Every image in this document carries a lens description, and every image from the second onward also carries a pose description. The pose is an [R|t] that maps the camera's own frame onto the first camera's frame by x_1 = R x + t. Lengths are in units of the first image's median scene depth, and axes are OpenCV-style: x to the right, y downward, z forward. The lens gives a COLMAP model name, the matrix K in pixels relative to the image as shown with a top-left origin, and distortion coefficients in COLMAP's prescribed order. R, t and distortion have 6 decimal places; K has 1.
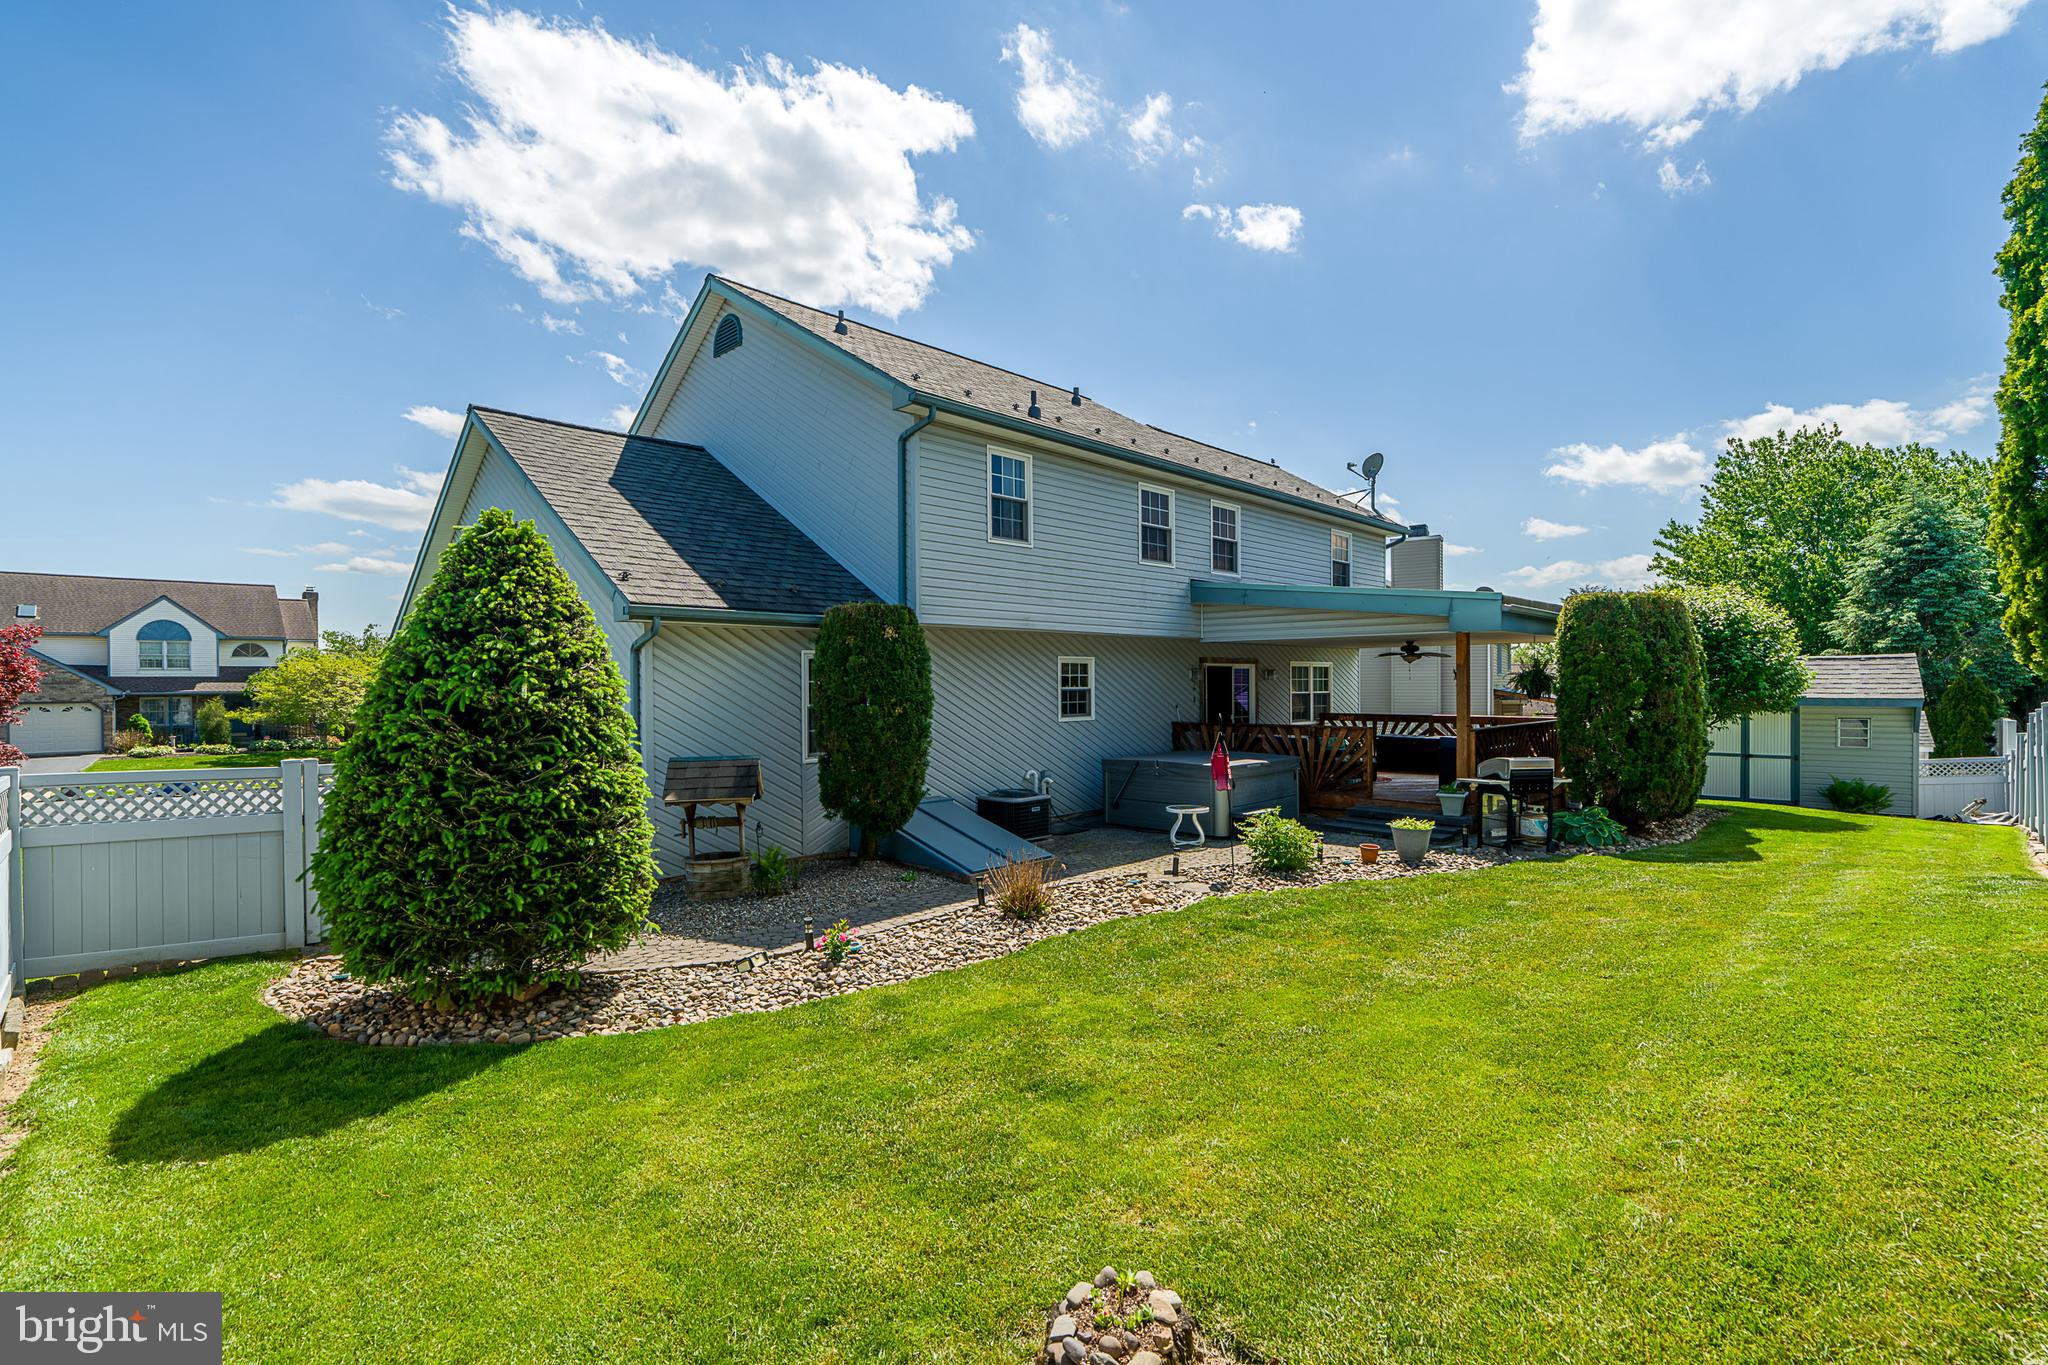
lens RADIAL K [[923.6, 0, 1019.5], [0, 923.6, 690.2], [0, 0, 1]] dist [-0.001864, 0.000117]
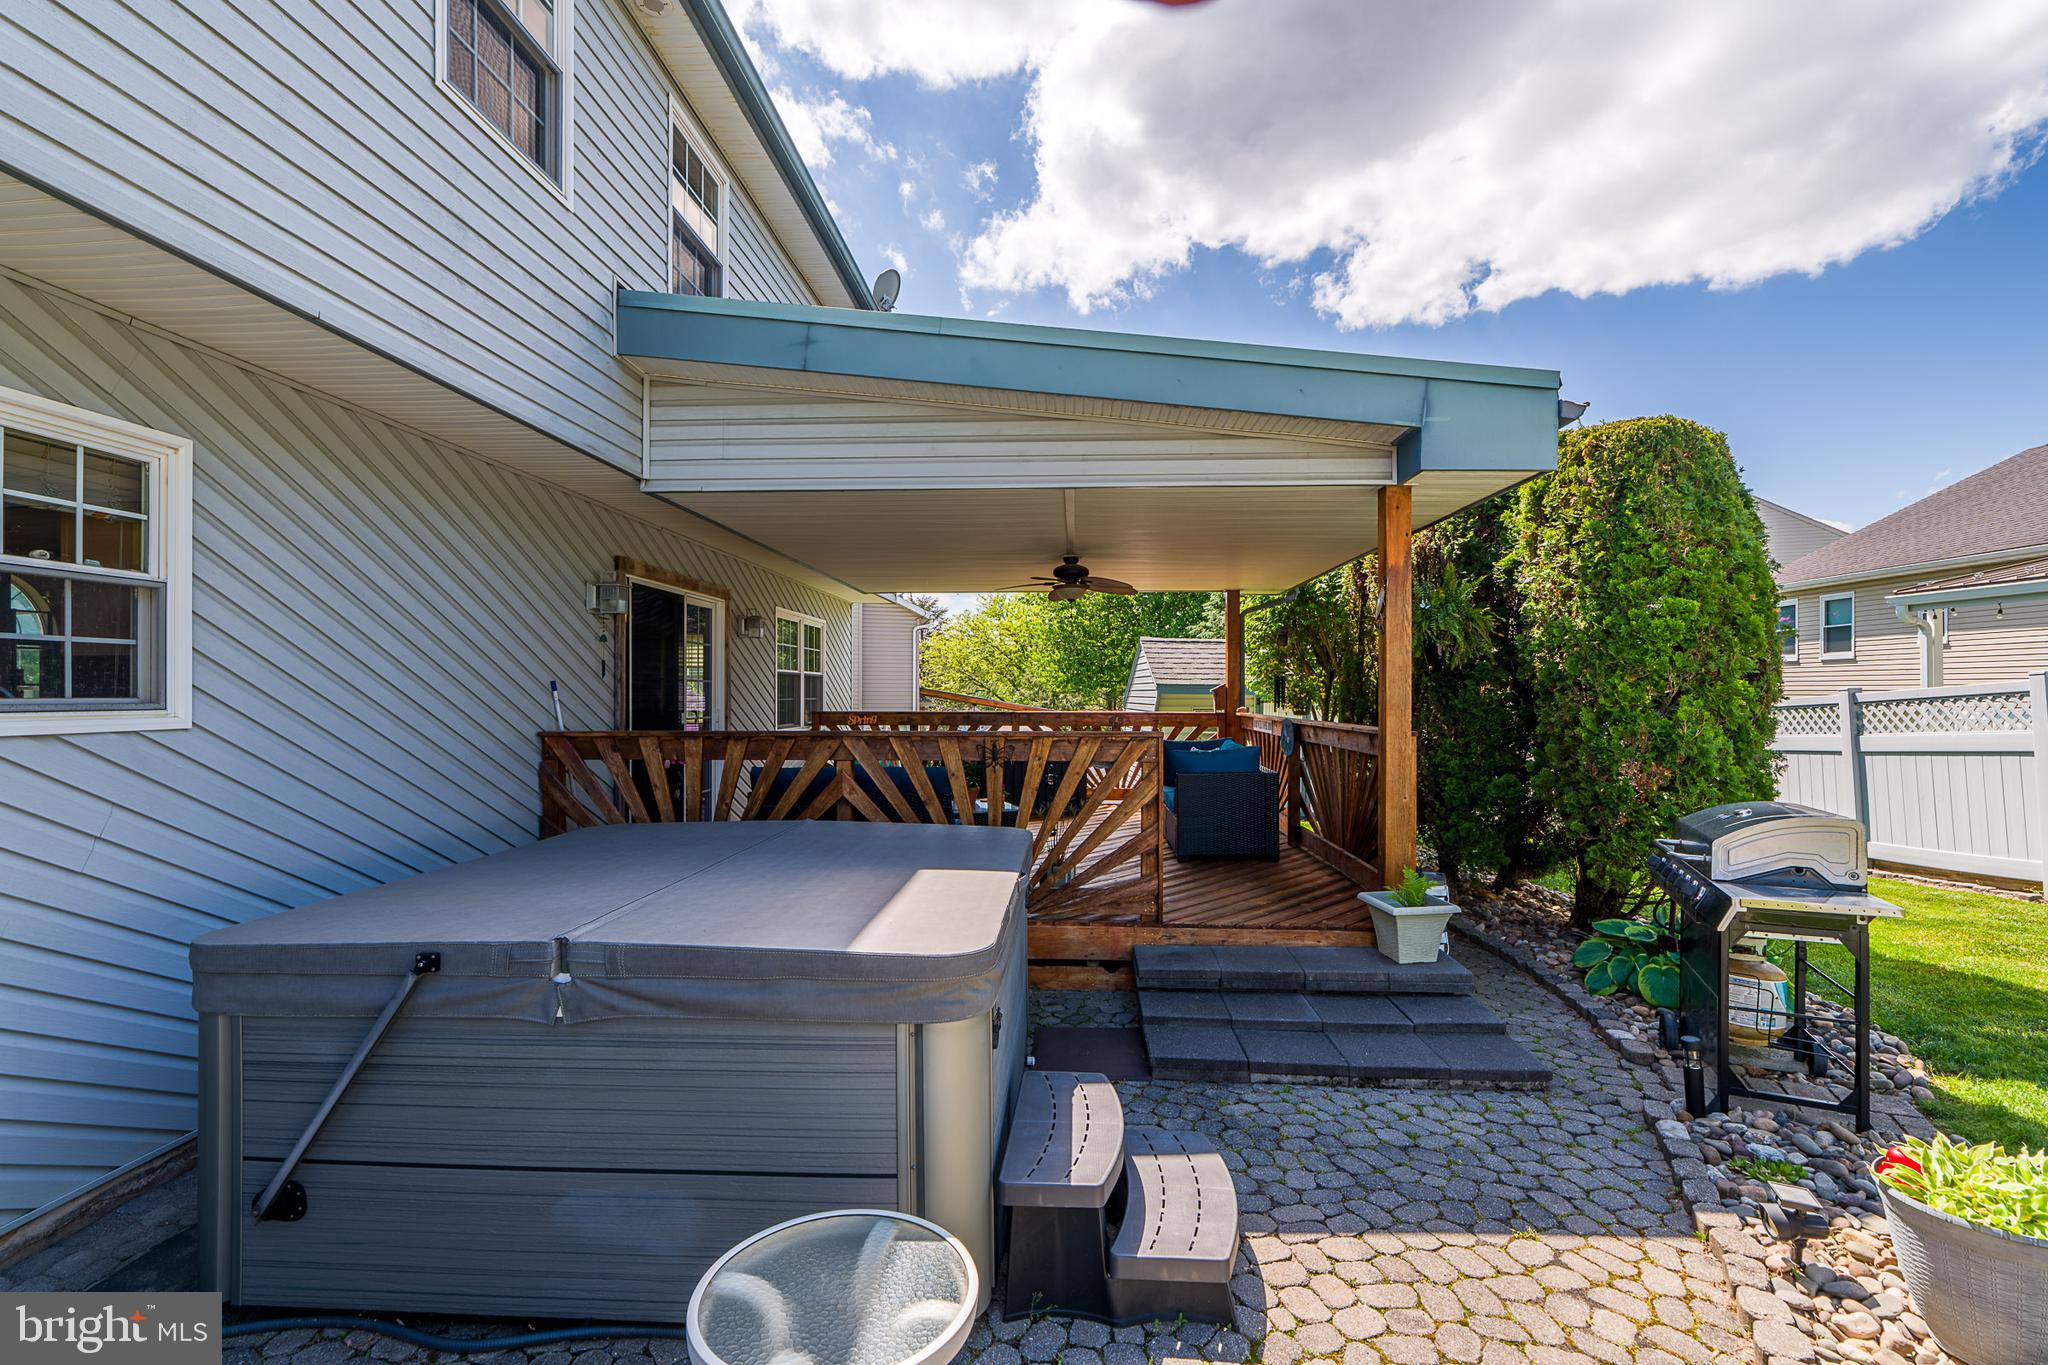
lens RADIAL K [[923.6, 0, 1019.5], [0, 923.6, 690.2], [0, 0, 1]] dist [-0.001864, 0.000117]
pose [[0.753905, 0.011048, 0.656891, 0.078073], [-0.004290, 0.999920, -0.011894, 0.022832], [-0.656970, 0.006149, 0.753892, 0.640760]]
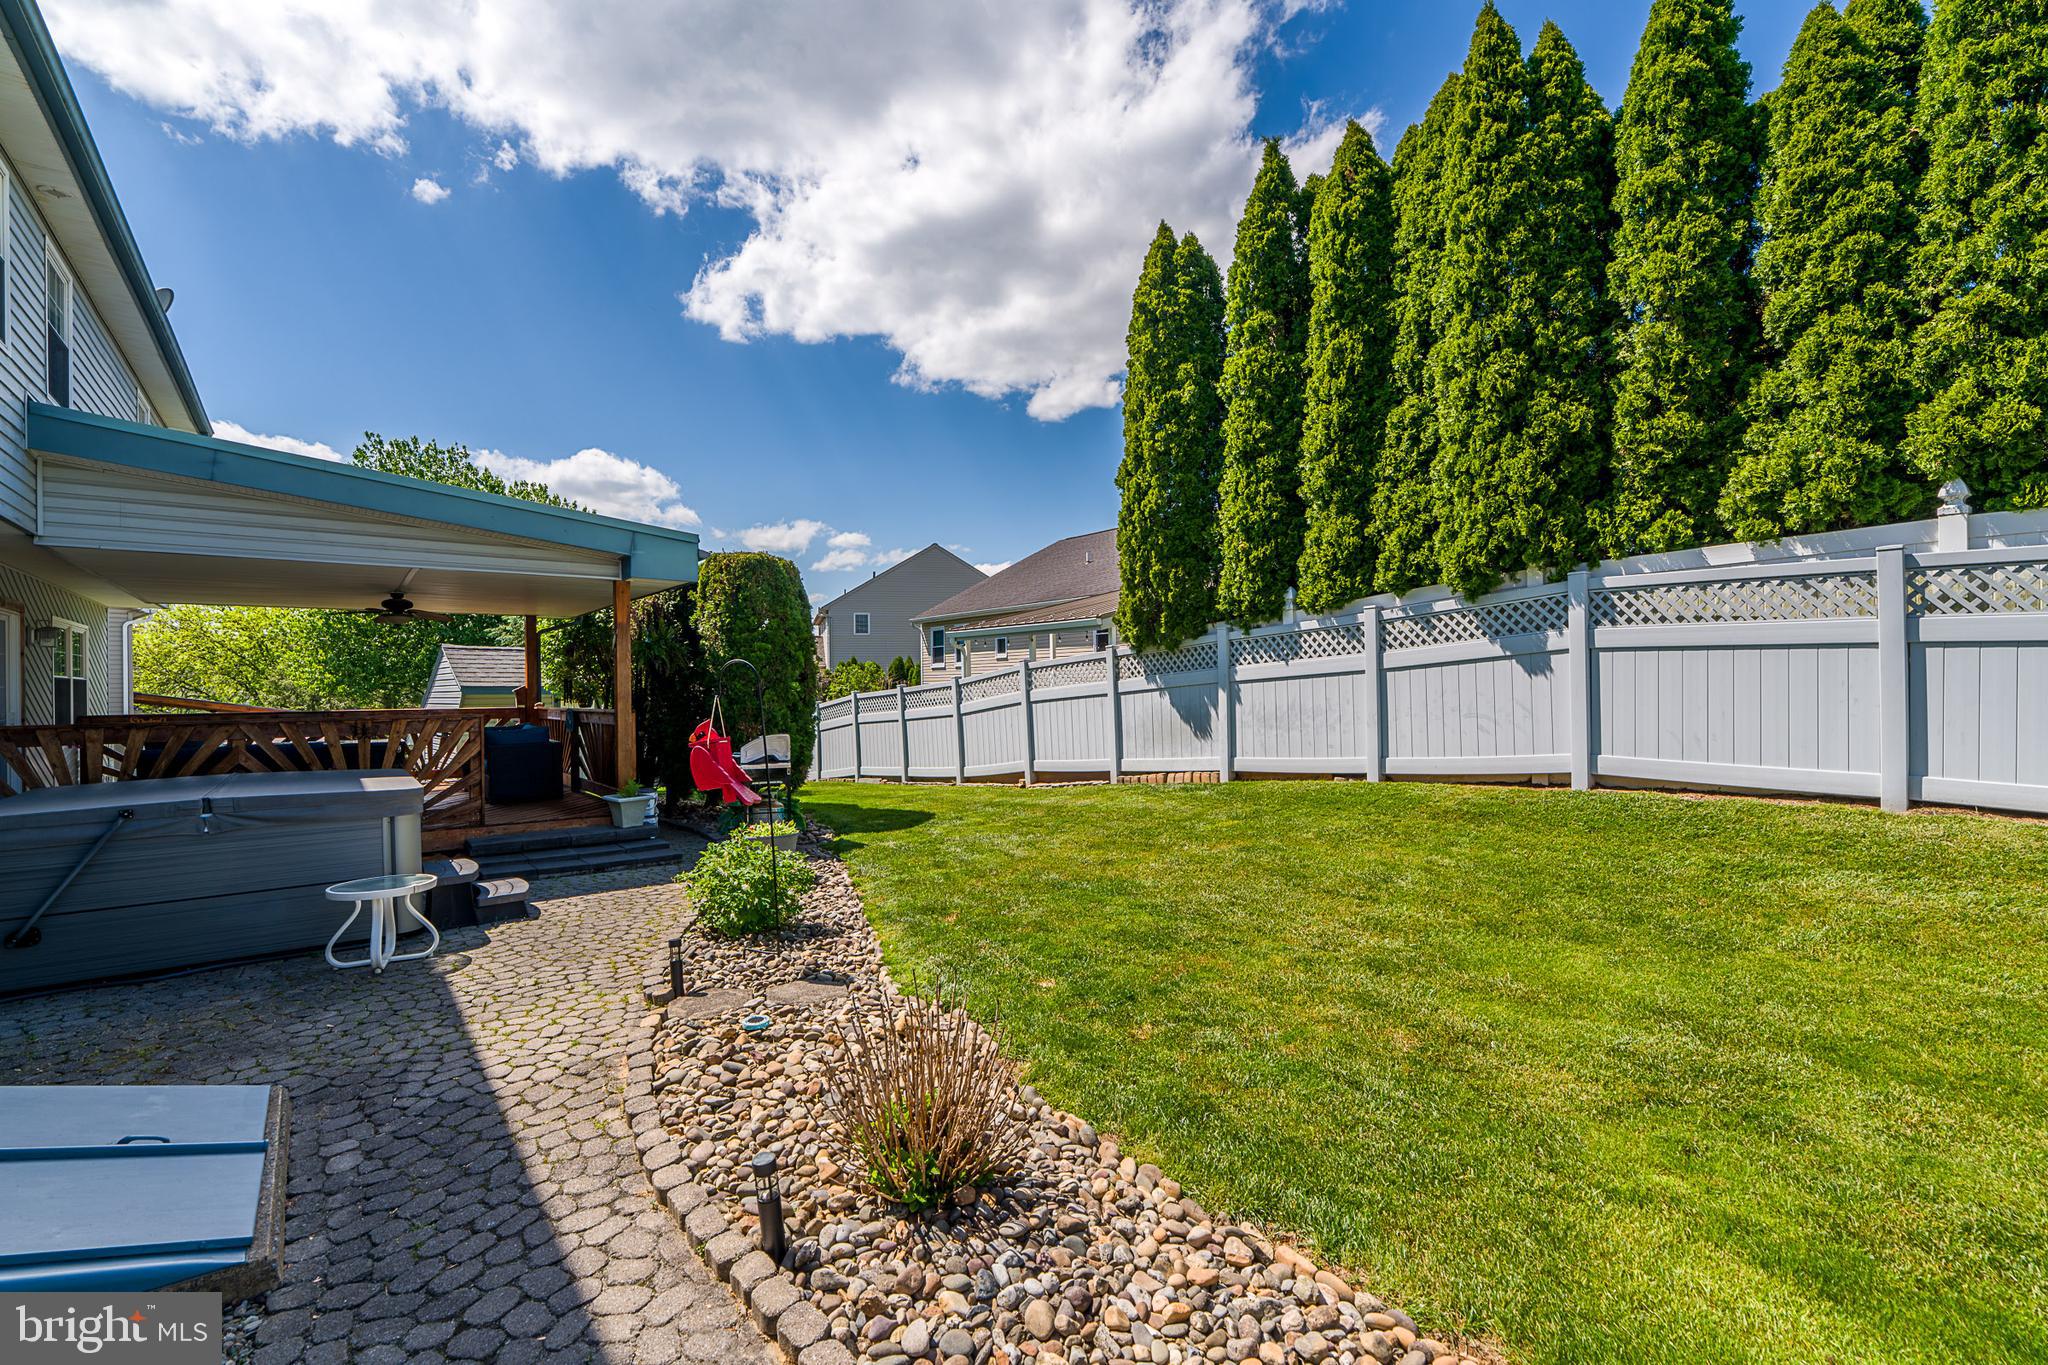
lens RADIAL K [[923.6, 0, 1019.5], [0, 923.6, 690.2], [0, 0, 1]] dist [-0.001864, 0.000117]
pose [[0.145797, 0.005468, 0.989299, -0.173235], [0.015681, 0.999846, -0.007837, 0.028438], [-0.989190, 0.016656, 0.145689, 0.451993]]
